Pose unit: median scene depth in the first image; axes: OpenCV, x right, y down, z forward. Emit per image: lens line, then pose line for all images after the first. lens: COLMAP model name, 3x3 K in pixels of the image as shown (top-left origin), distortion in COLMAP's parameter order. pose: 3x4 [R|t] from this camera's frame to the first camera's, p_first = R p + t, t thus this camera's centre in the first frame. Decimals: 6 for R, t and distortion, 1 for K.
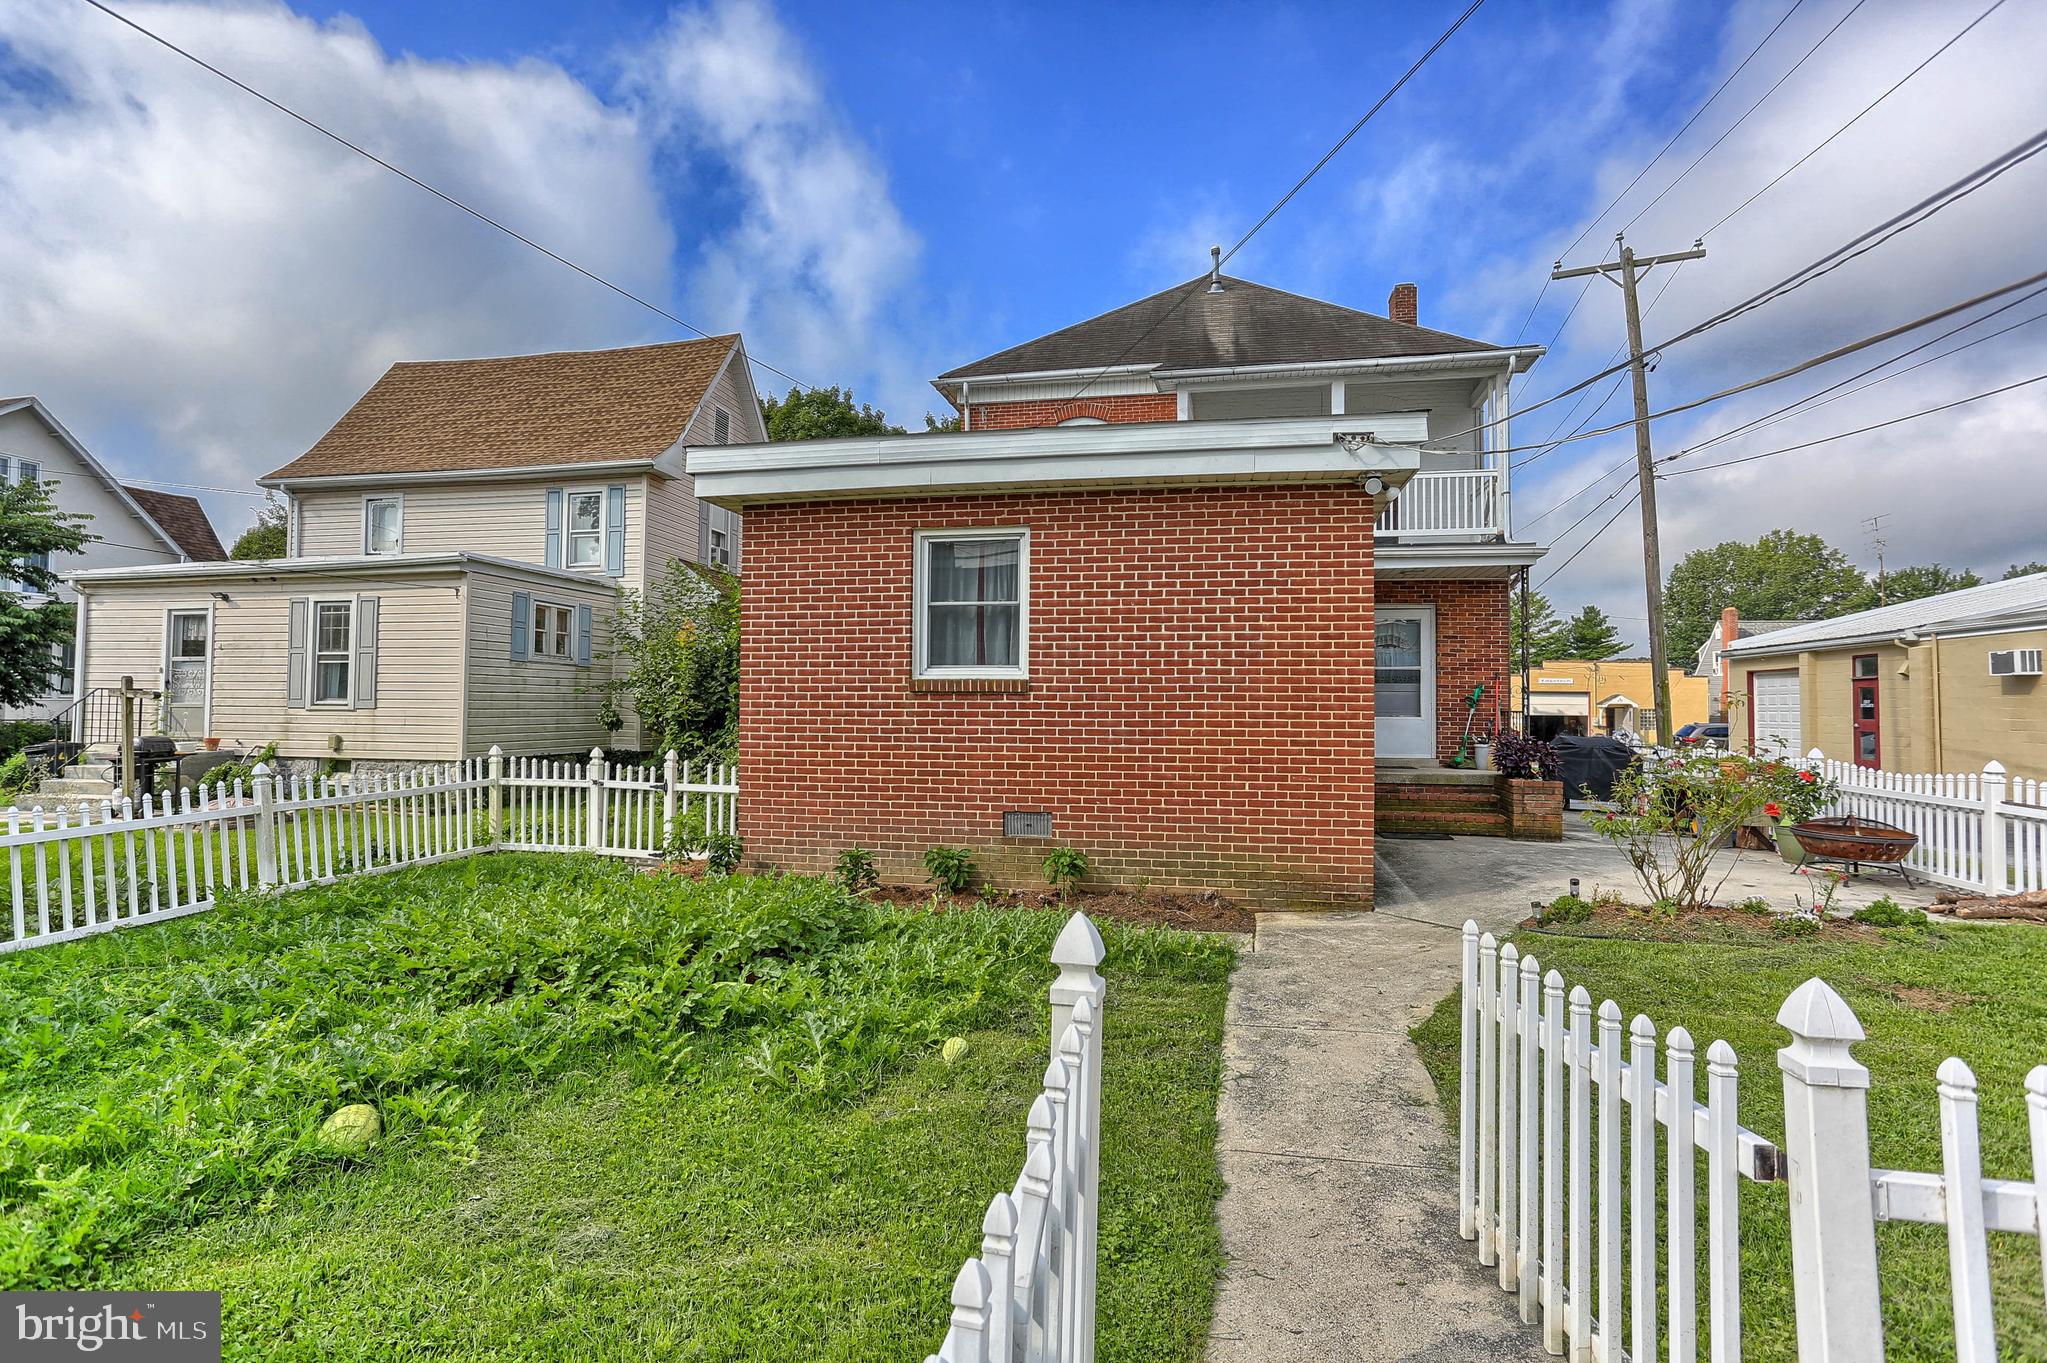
lens RADIAL K [[1005.9, 0, 1039.6], [0, 1005.9, 689.3], [0, 0, 1]] dist [-0.018669, 0.021767]
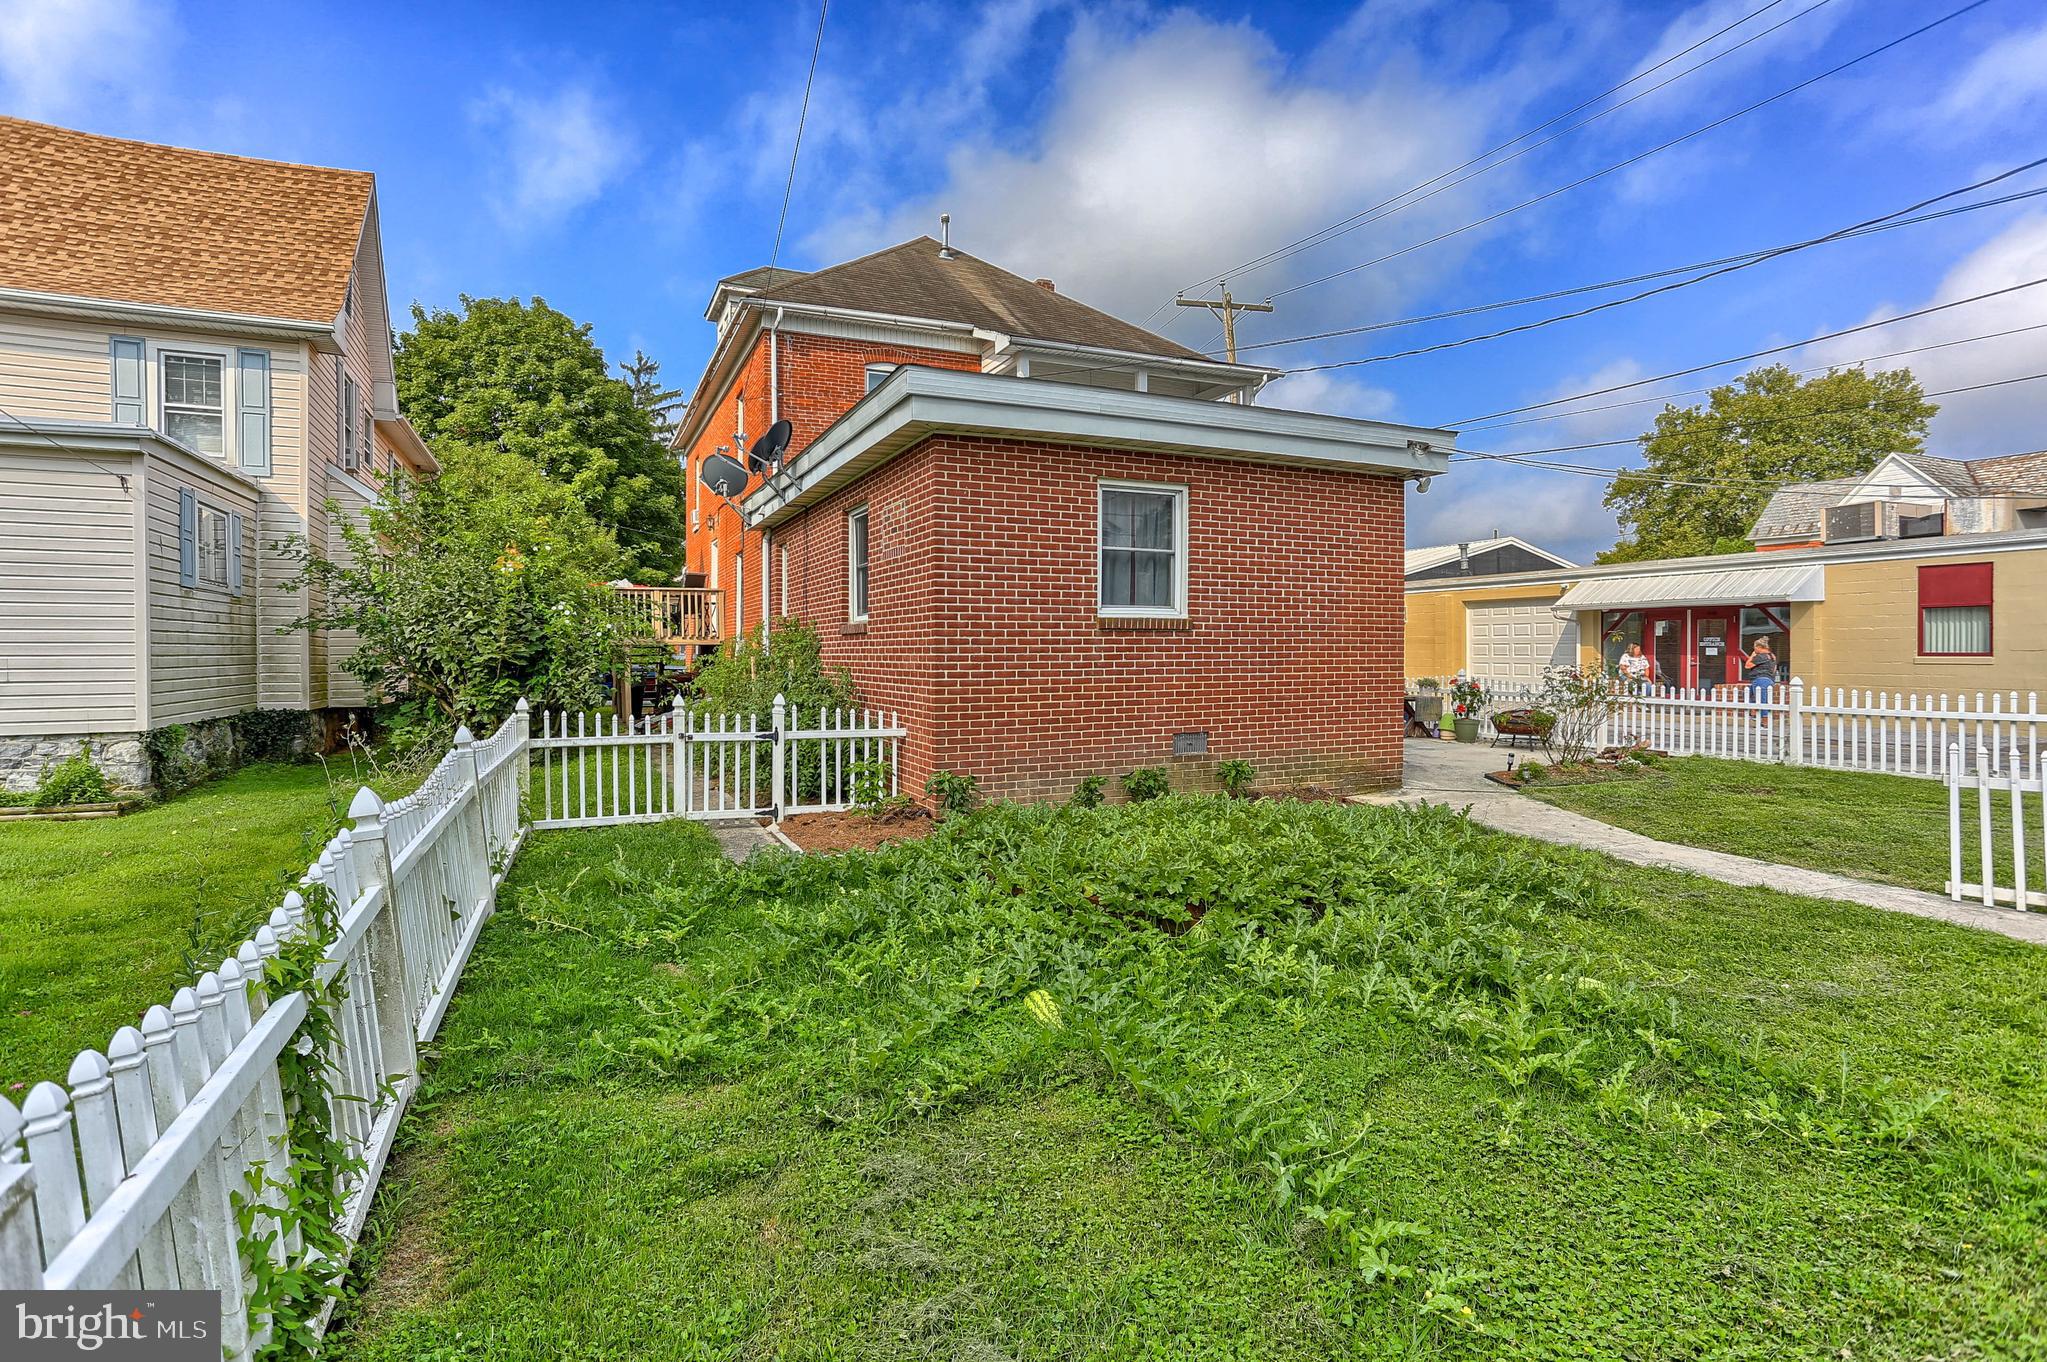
lens RADIAL K [[985.2, 0, 1023.5], [0, 985.2, 681.0], [0, 0, 1]] dist [-0.026624, 0.000541]
pose [[0.808675, -0.025945, 0.587683, -0.798124], [-0.001401, 0.998939, 0.046029, 0.009507], [-0.588254, -0.038046, 0.807781, 0.188383]]
